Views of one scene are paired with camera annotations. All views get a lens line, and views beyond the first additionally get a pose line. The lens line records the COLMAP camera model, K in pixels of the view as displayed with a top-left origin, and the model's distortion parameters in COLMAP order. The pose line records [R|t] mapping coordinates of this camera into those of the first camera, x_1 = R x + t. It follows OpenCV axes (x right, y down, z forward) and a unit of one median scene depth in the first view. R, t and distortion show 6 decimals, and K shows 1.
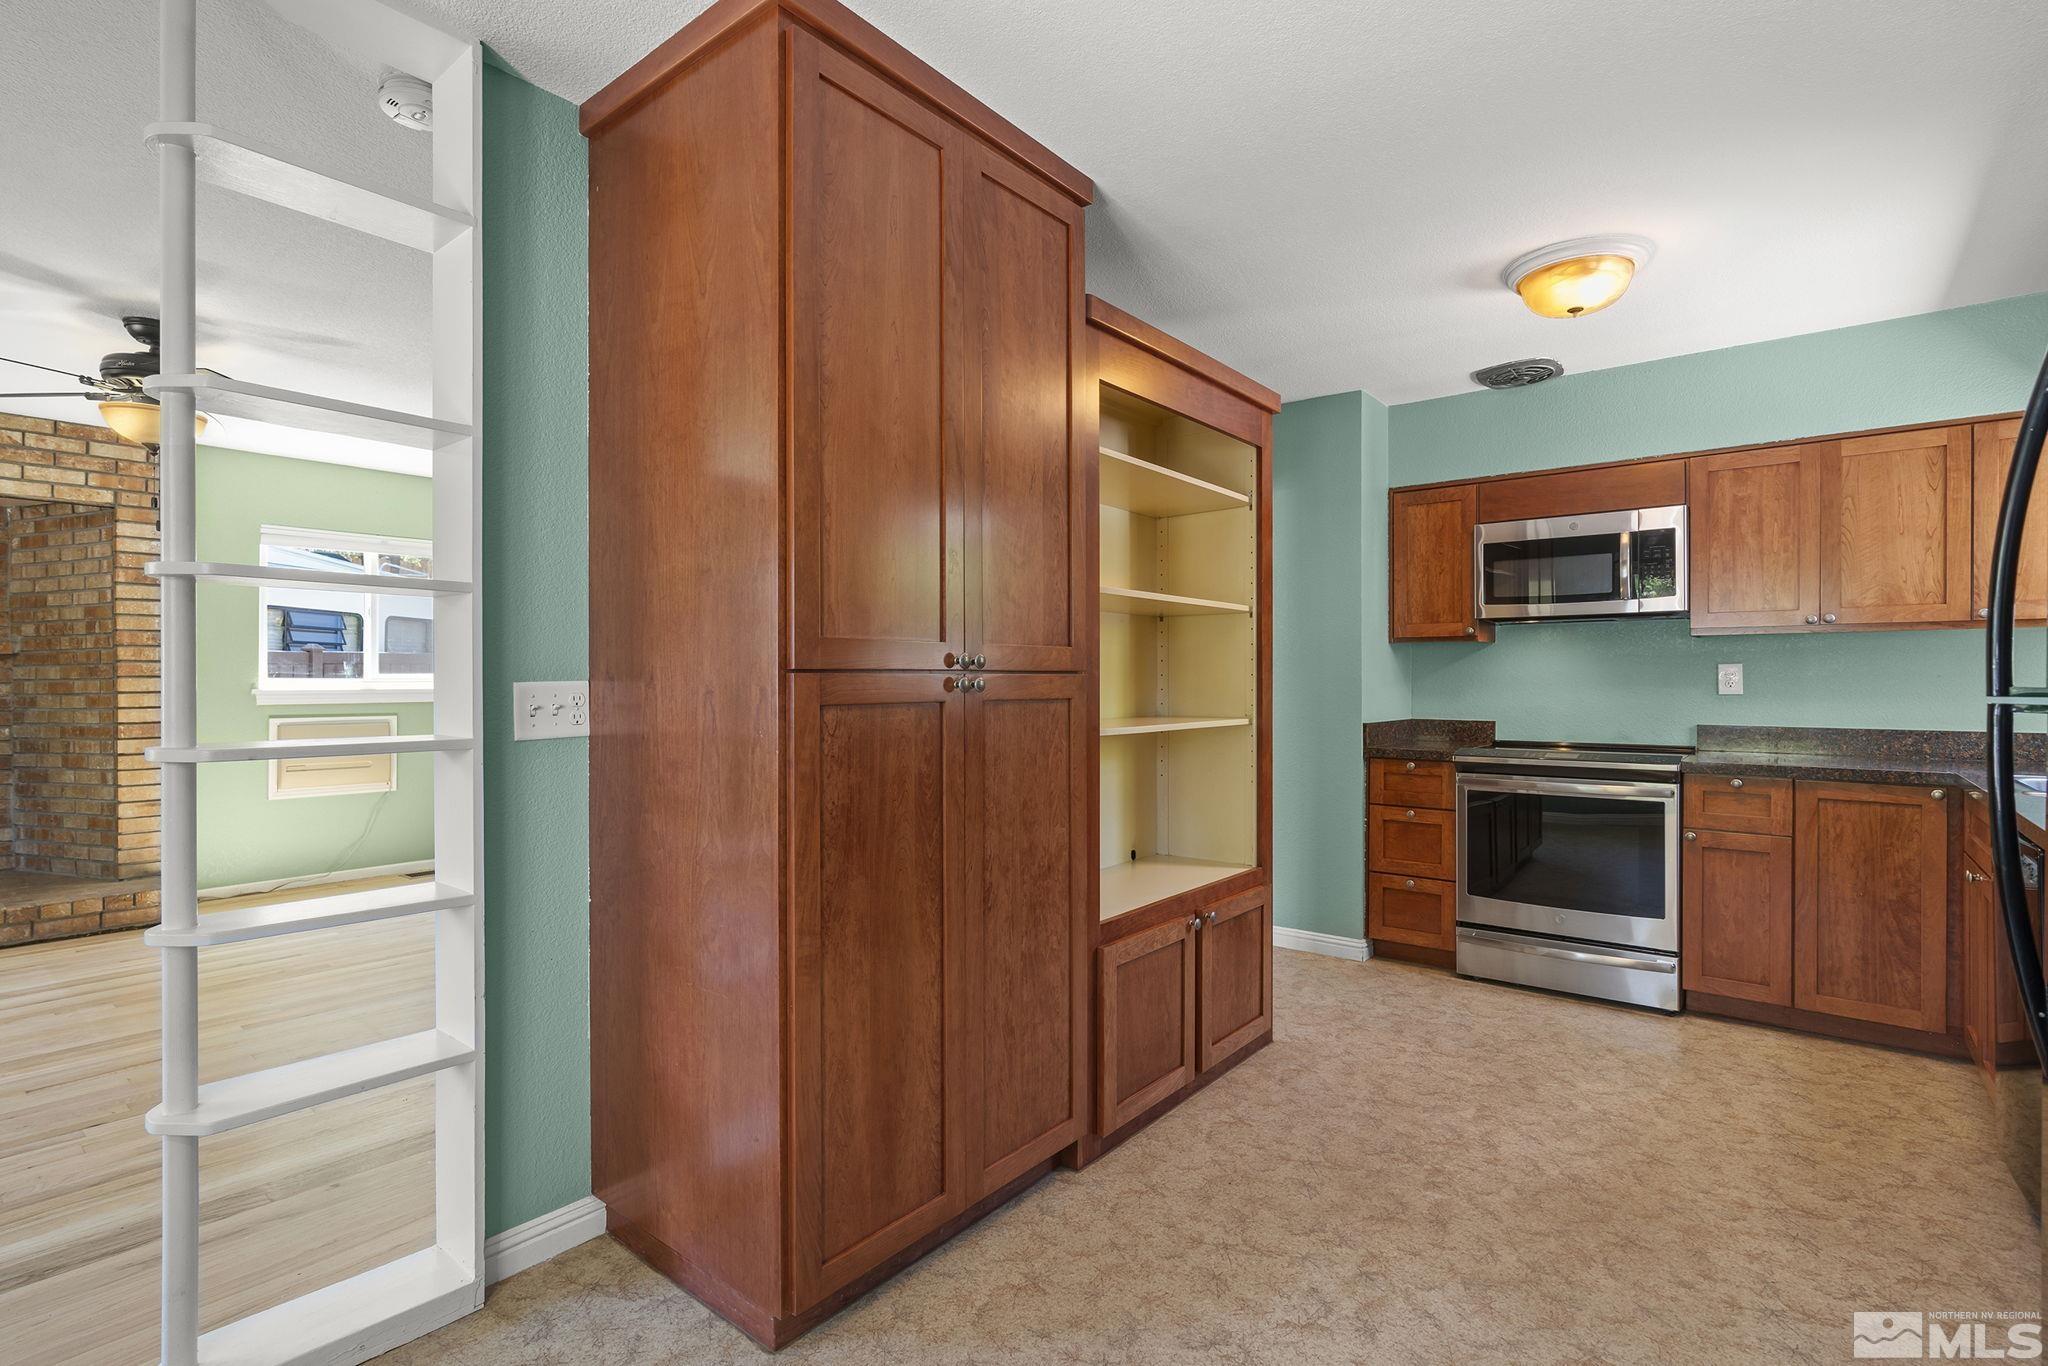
lens RADIAL K [[950.8, 0, 1029.3], [0, 950.8, 676.6], [0, 0, 1]] dist [-0.016862, 0.003173]
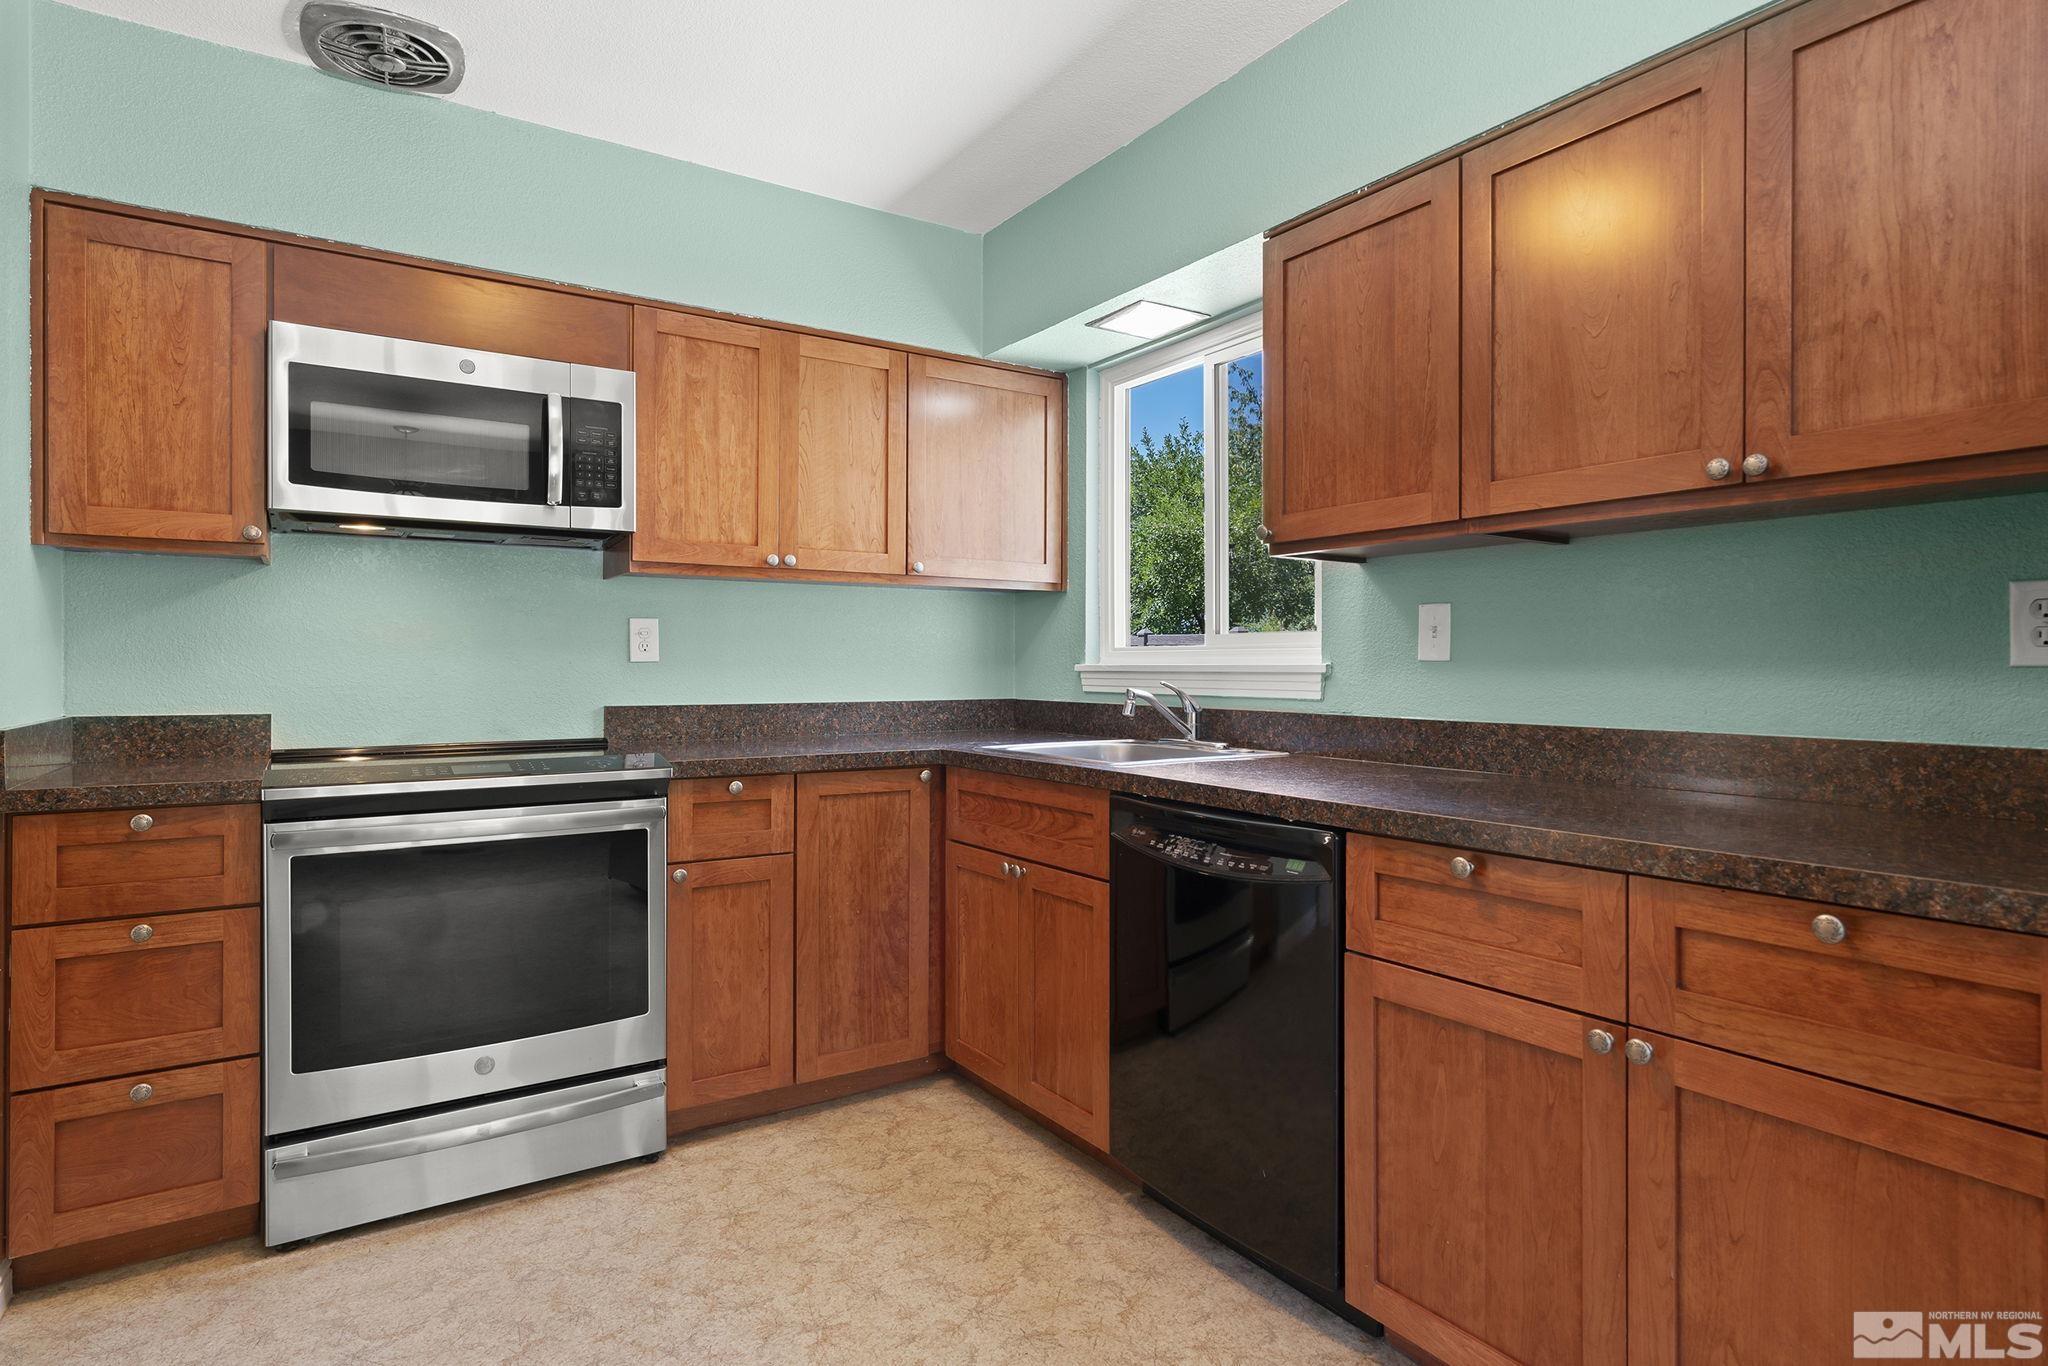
lens RADIAL K [[1083.0, 0, 1028.6], [0, 1083.0, 673.1], [0, 0, 1]] dist [-0.013244, 0.005542]
pose [[0.302286, -0.003651, 0.953210, 0.063788], [-0.003929, 0.999979, 0.005076, 0.025256], [-0.953209, -0.005279, 0.302265, 0.546736]]
